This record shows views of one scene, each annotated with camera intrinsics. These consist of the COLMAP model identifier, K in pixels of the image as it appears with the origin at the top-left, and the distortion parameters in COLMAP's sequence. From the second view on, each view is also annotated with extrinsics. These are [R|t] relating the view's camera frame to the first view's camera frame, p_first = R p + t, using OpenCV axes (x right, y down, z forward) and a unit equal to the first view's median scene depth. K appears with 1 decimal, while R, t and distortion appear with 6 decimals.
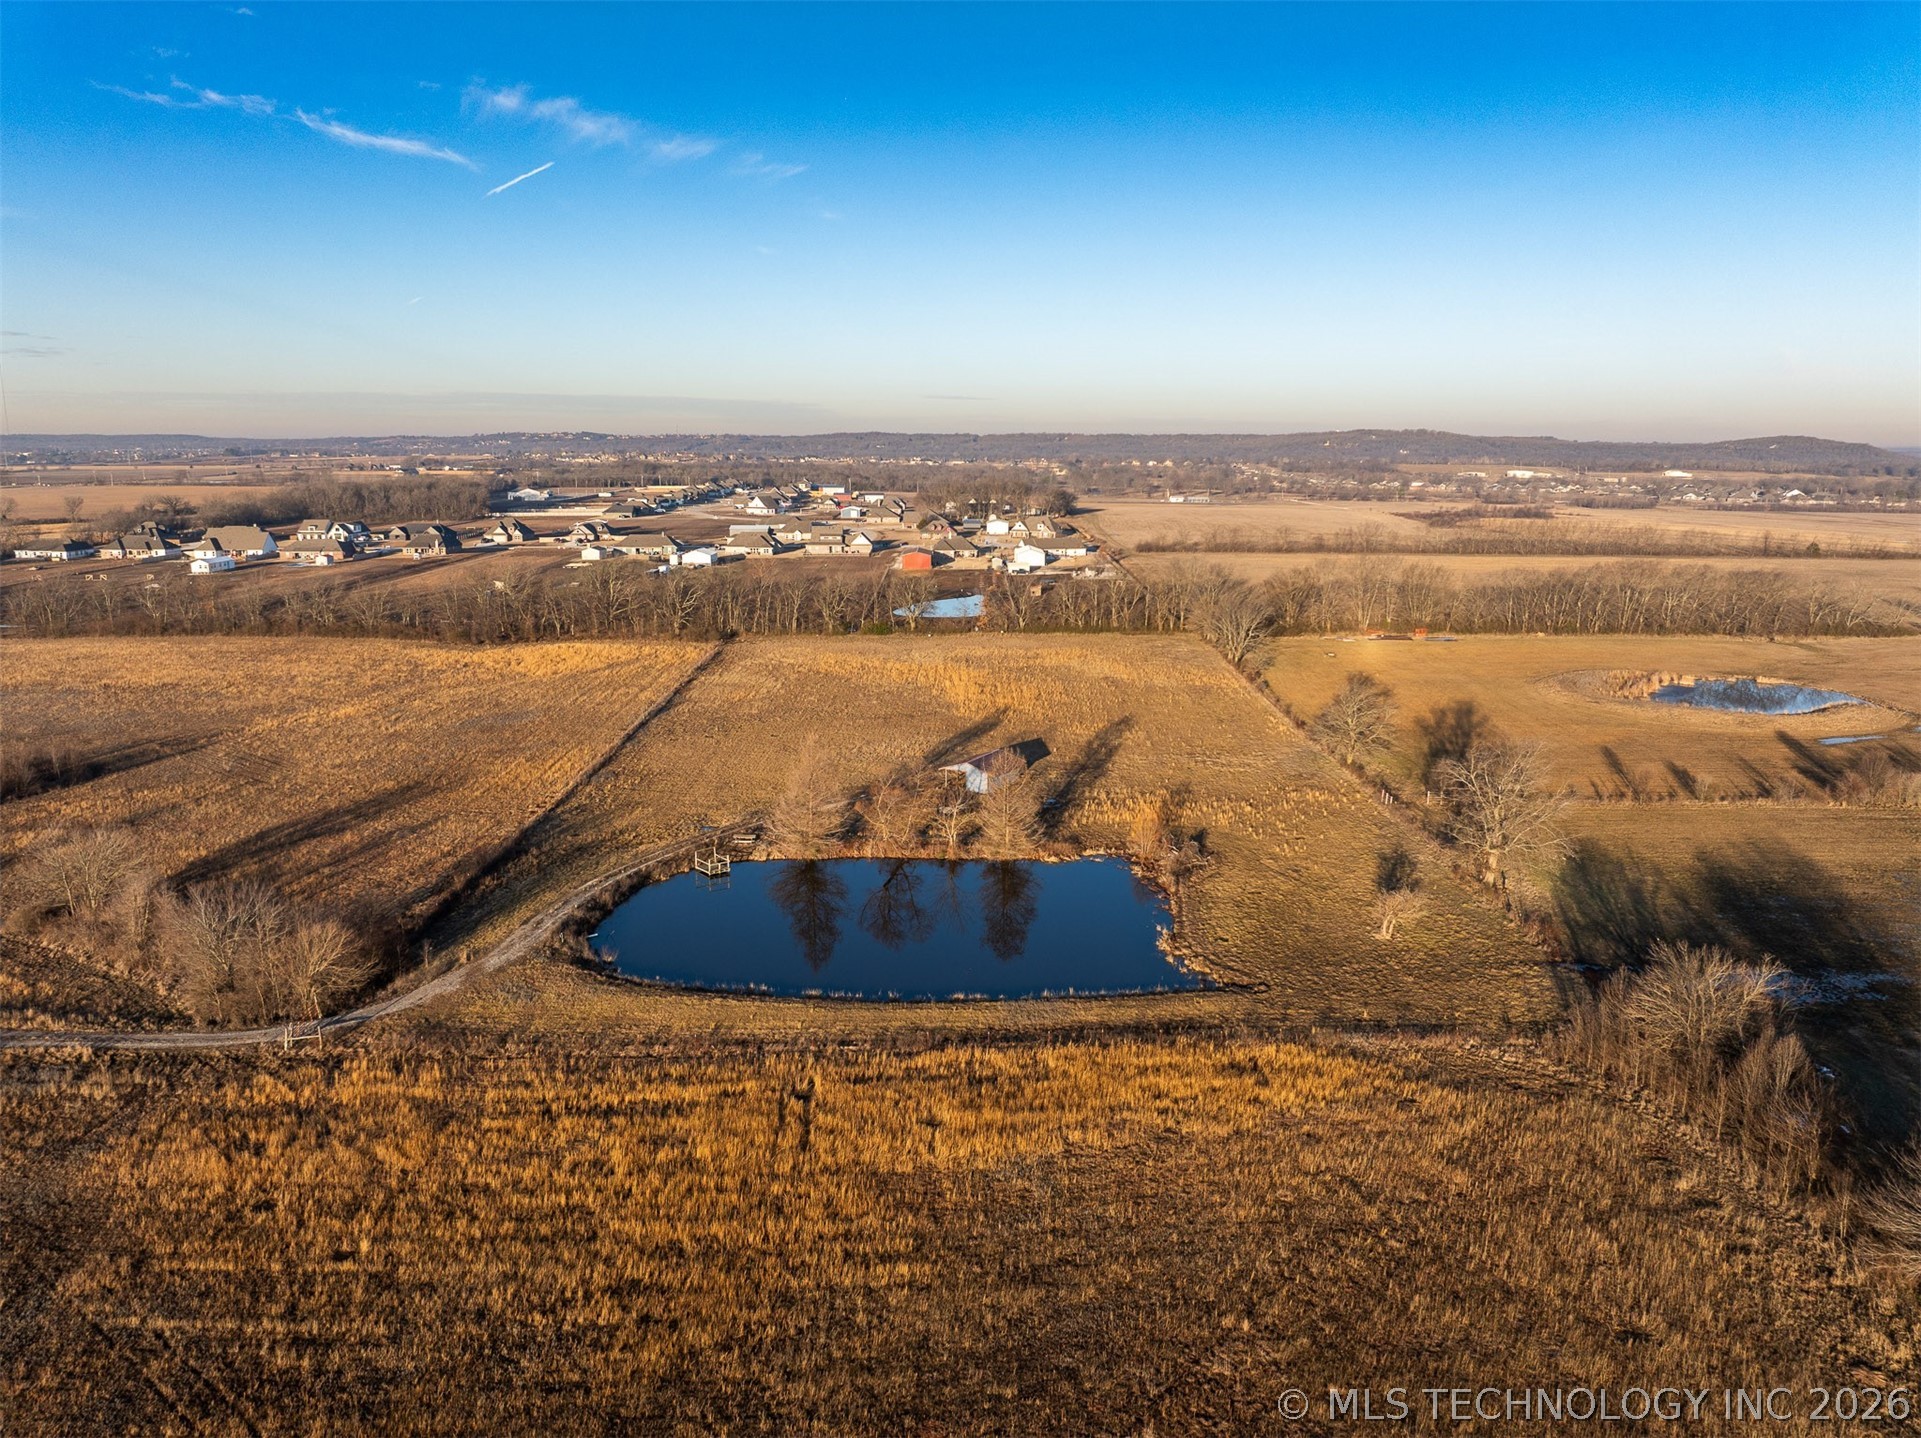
lens RADIAL K [[1357.4, 0, 970.8], [0, 1357.4, 667.0], [0, 0, 1]] dist [-0.037525, -0.001106]
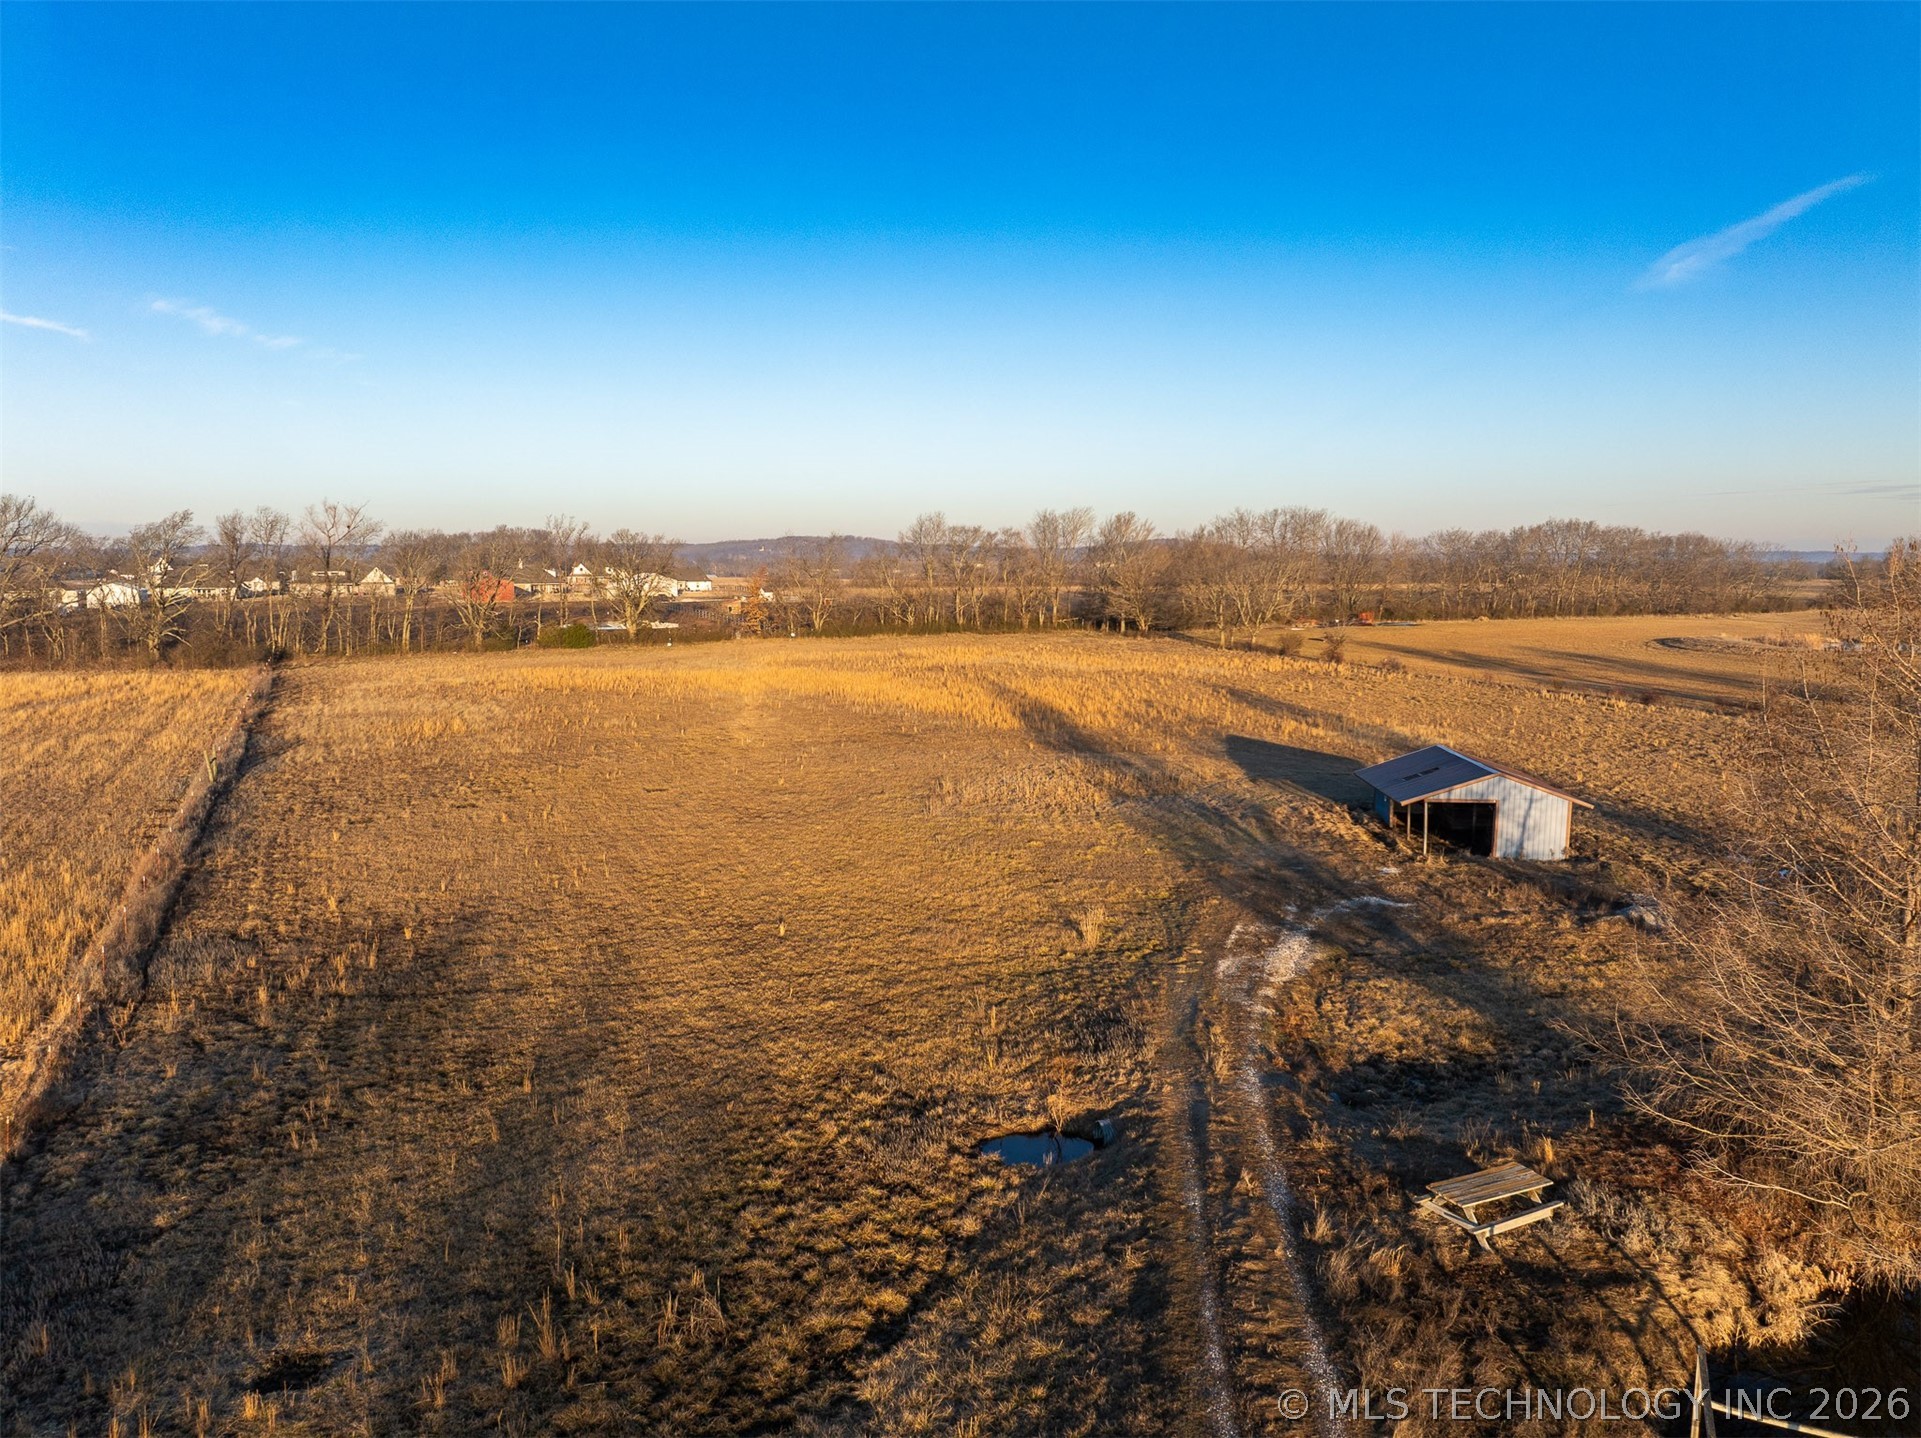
lens RADIAL K [[1357.4, 0, 952.4], [0, 1357.4, 683.6], [0, 0, 1]] dist [-0.037525, -0.001106]
pose [[0.913872, -0.044415, 0.403566, -0.296346], [0.074695, 0.995424, -0.059594, 0.068699], [-0.399072, 0.084606, 0.913008, 0.882030]]
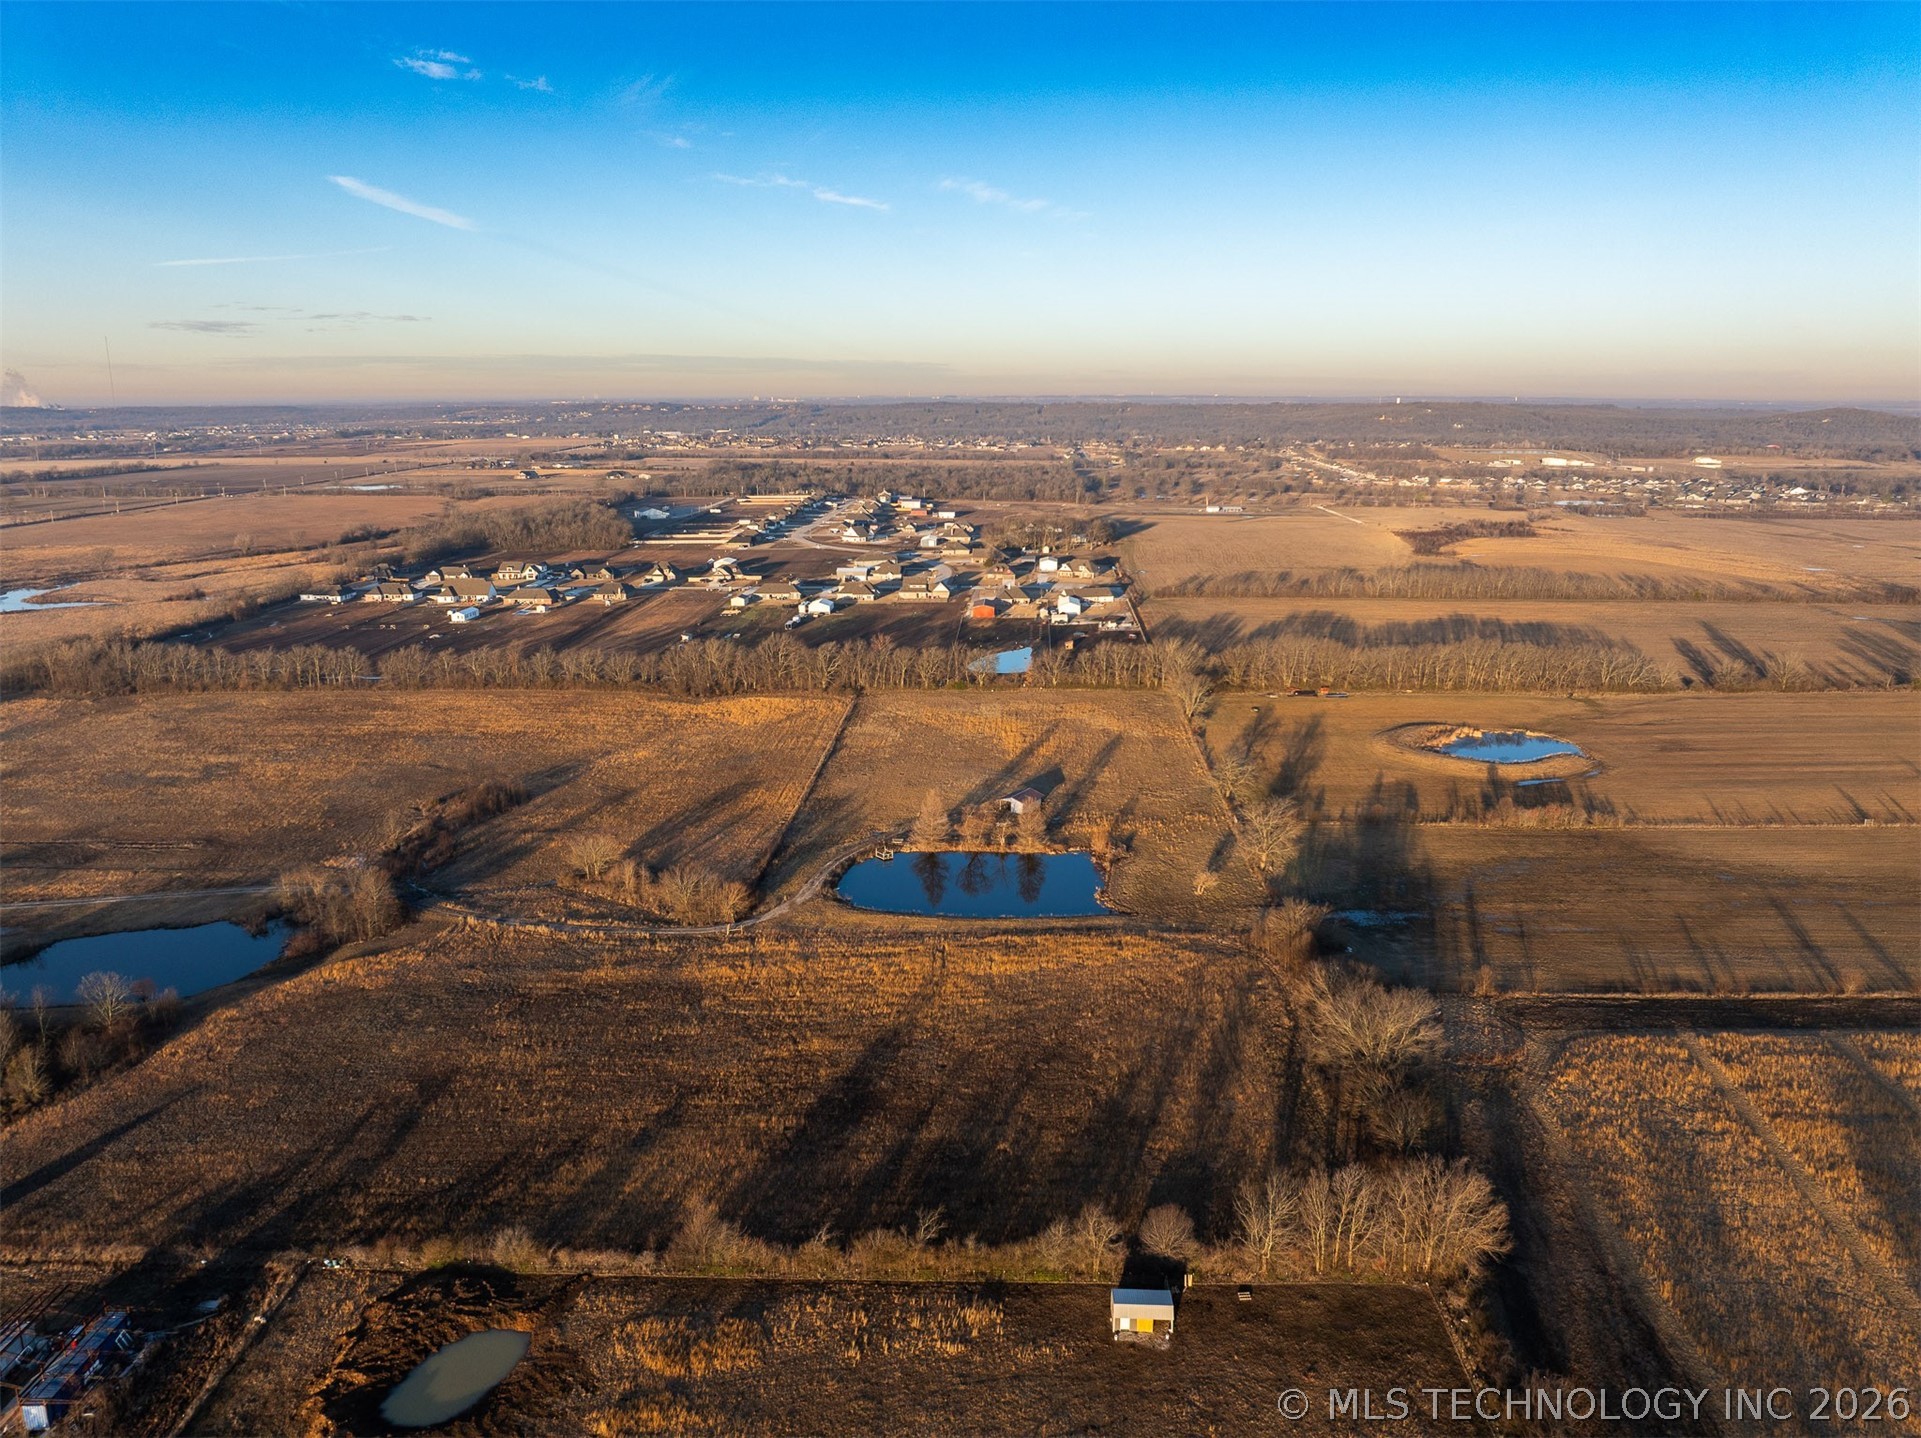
lens RADIAL K [[1357.4, 0, 972.0], [0, 1357.4, 683.4], [0, 0, 1]] dist [-0.037525, -0.001106]
pose [[0.998875, 0.003573, -0.047287, 0.034737], [-0.001456, 0.998999, 0.044709, -0.194449], [0.047399, -0.044590, 0.997880, -0.977709]]
